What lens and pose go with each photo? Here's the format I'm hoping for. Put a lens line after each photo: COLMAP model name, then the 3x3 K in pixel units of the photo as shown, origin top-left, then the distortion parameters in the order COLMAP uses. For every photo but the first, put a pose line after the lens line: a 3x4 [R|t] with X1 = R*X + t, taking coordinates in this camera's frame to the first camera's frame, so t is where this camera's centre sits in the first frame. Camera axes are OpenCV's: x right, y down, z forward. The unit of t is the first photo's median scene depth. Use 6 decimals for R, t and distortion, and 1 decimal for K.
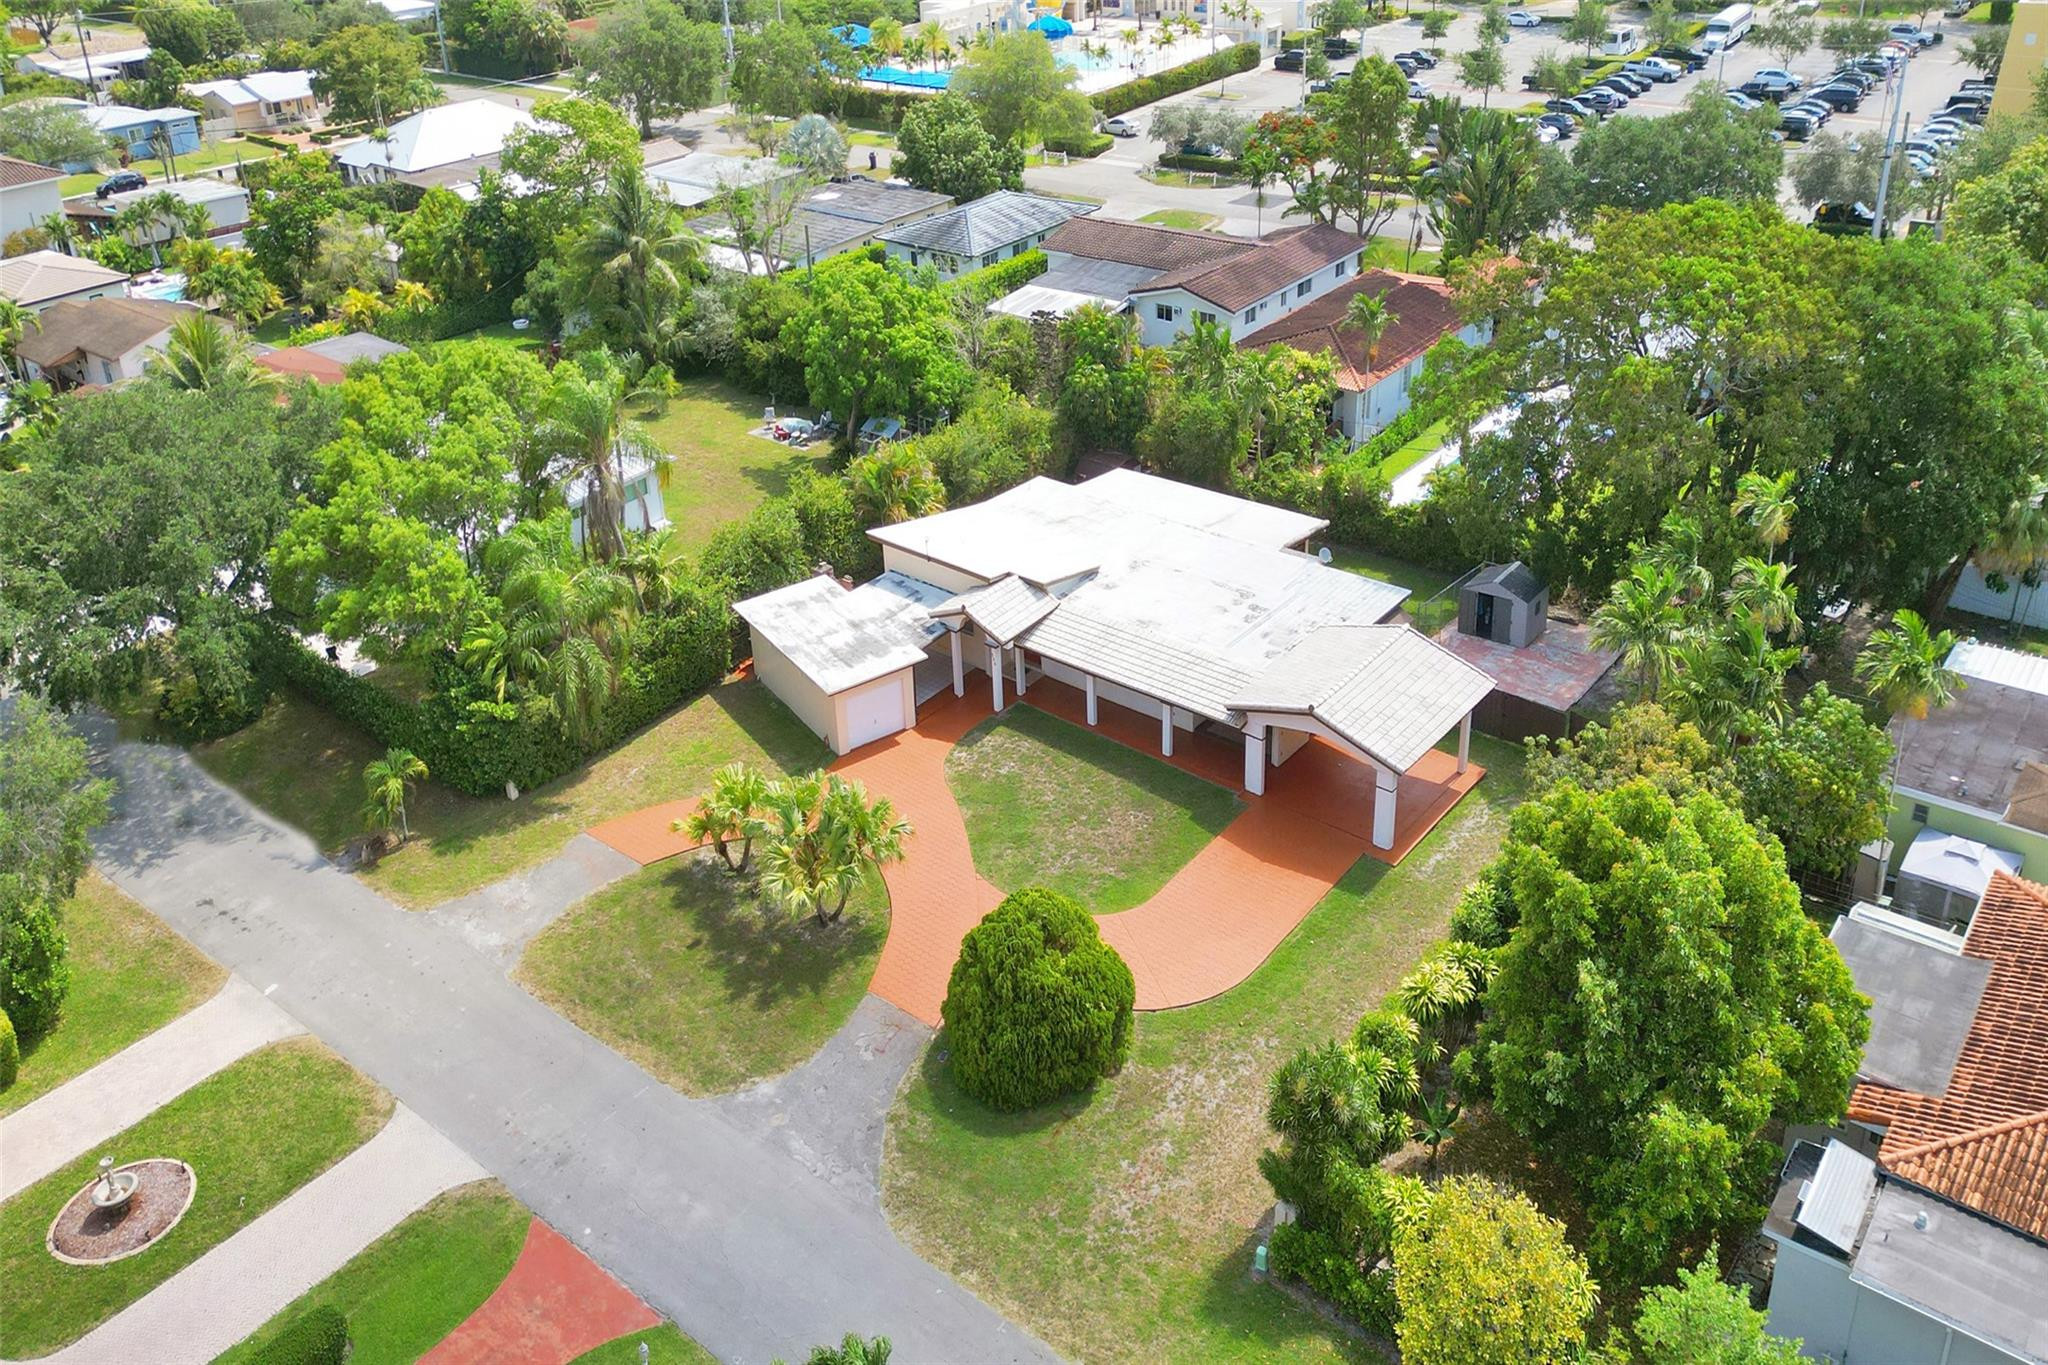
lens RADIAL K [[1461.4, 0, 1024.0], [0, 1461.4, 682.5], [0, 0, 1]] dist [0.005074, 0.002643]
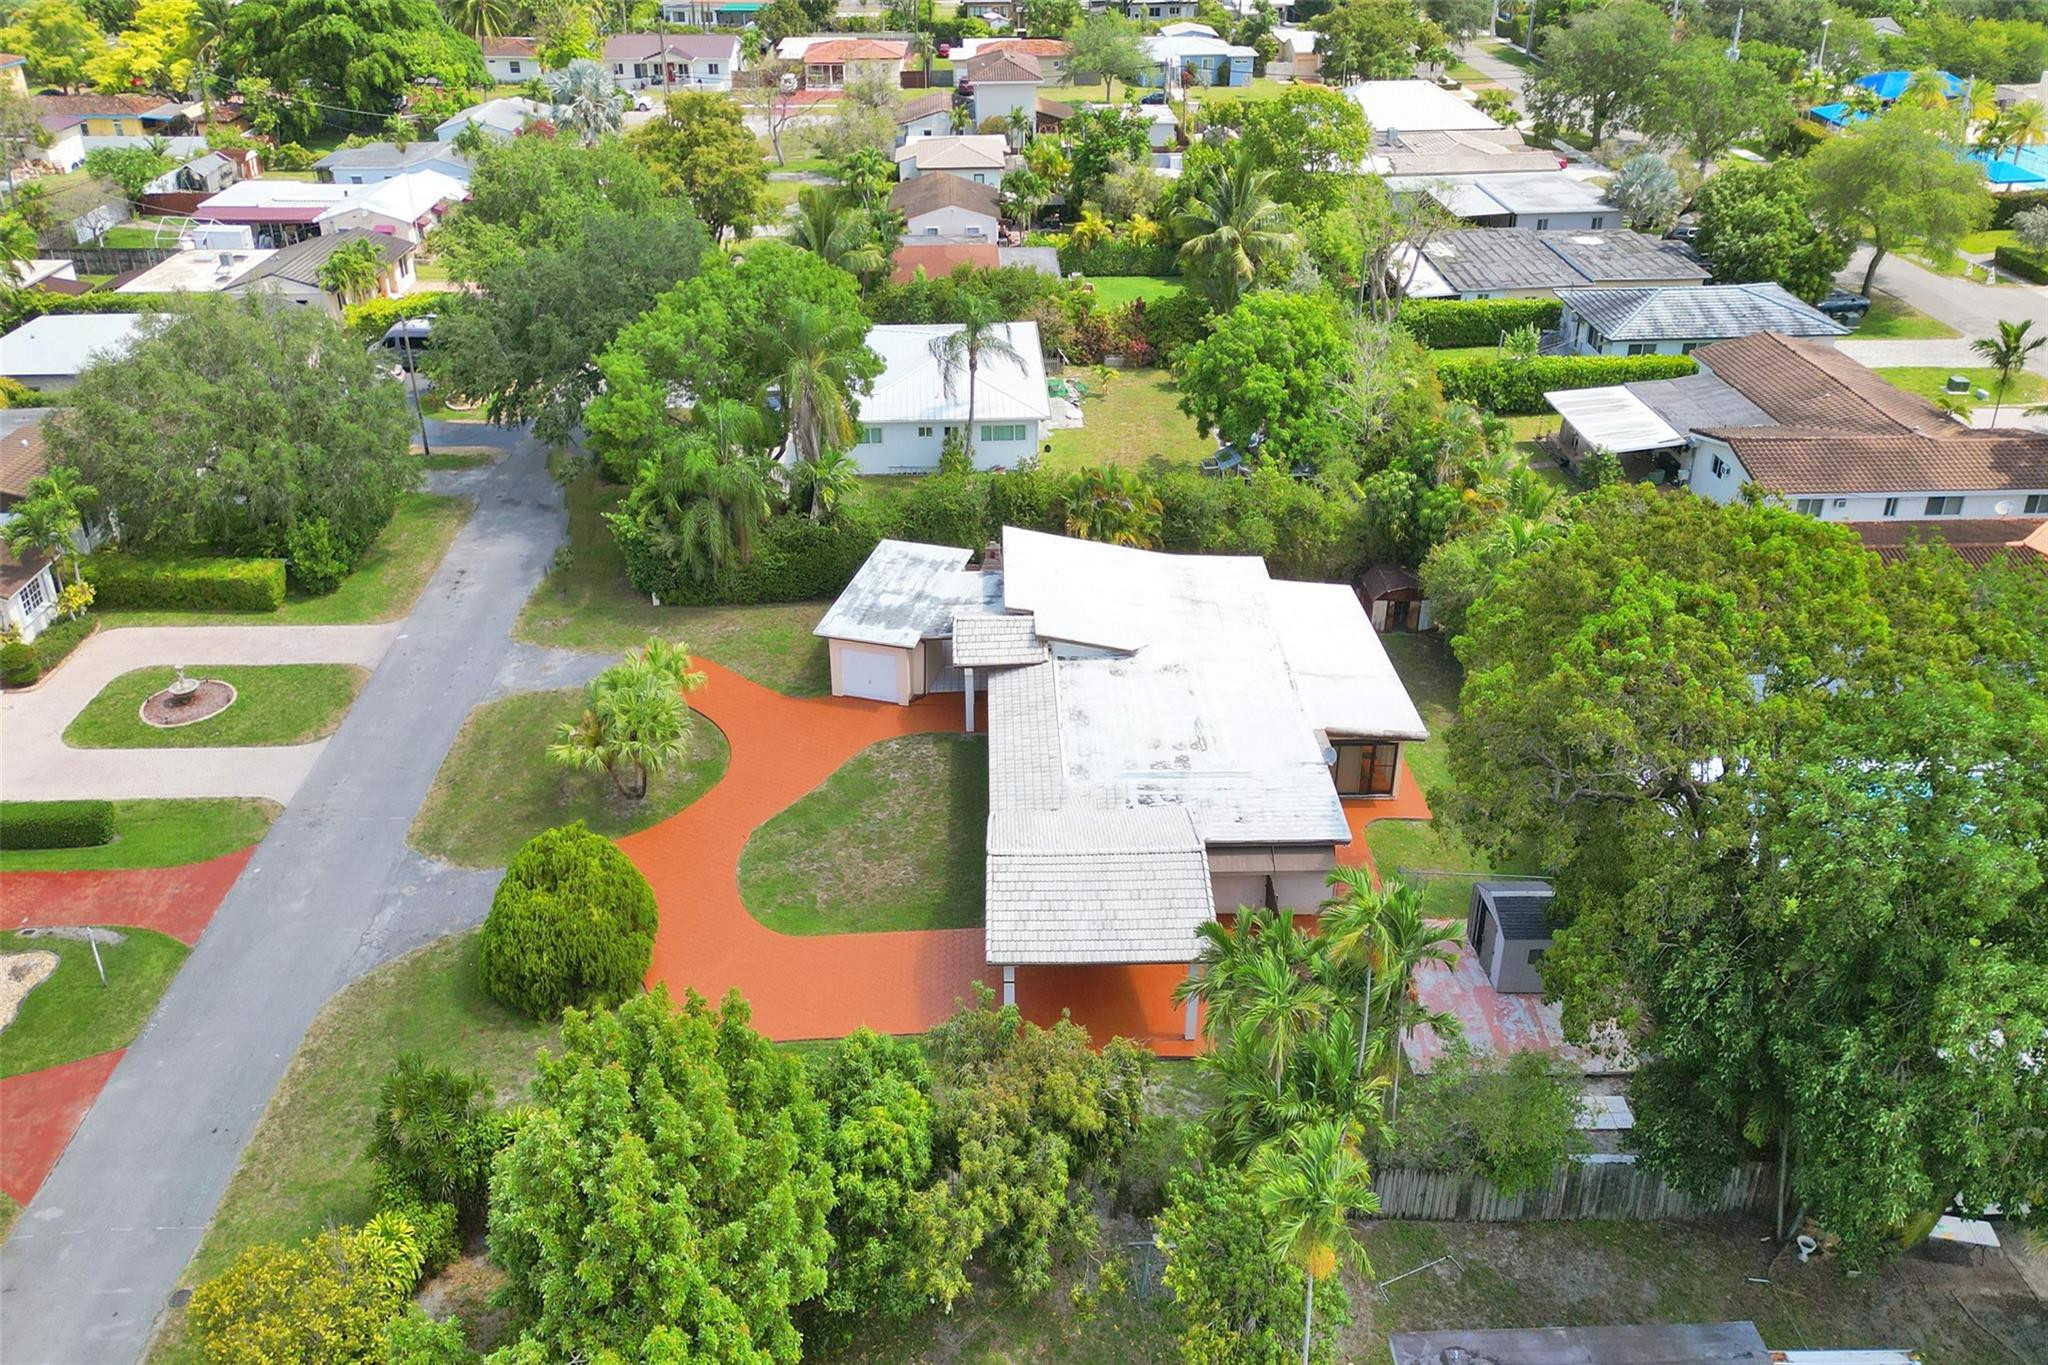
lens RADIAL K [[1419.9, 0, 1024.0], [0, 1419.9, 682.5], [0, 0, 1]] dist [-0.001242, 0.002509]
pose [[0.658570, 0.441437, -0.609442, 0.577934], [-0.421863, 0.887215, 0.186767, -0.205803], [0.623152, 0.134101, 0.770519, 0.276193]]
